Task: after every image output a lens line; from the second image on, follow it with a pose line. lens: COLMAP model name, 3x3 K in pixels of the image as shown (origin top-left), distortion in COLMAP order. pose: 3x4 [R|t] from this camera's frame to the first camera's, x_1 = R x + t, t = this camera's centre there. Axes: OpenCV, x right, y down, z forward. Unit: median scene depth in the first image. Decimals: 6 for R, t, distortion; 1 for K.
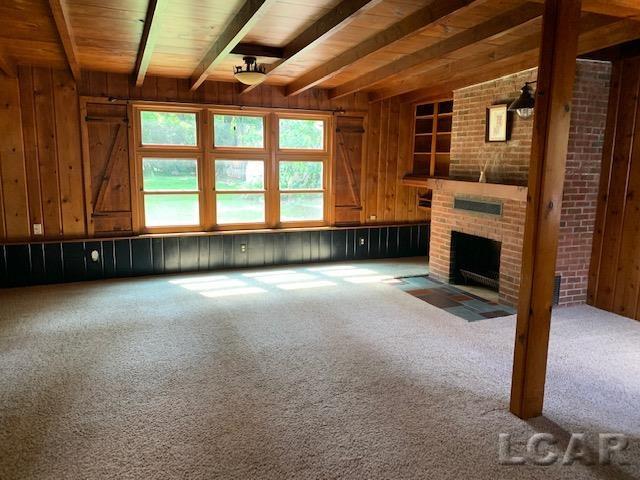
lens RADIAL K [[488.5, 0, 319.4], [0, 488.5, 239.0], [0, 0, 1]] dist [0.010389, 0.004557]
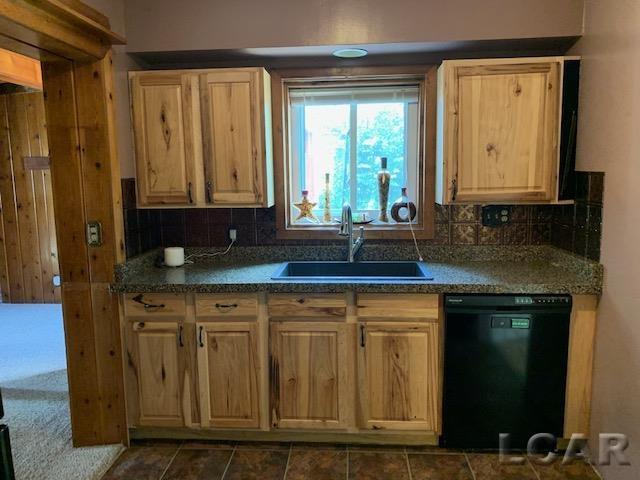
lens RADIAL K [[488.5, 0, 319.5], [0, 488.5, 239.6], [0, 0, 1]] dist [0.010389, 0.004557]
pose [[0.442278, -0.138517, 0.886117, -0.142112], [0.167759, 0.983341, 0.069983, 0.030902], [-0.881049, 0.117702, 0.458148, -0.226305]]
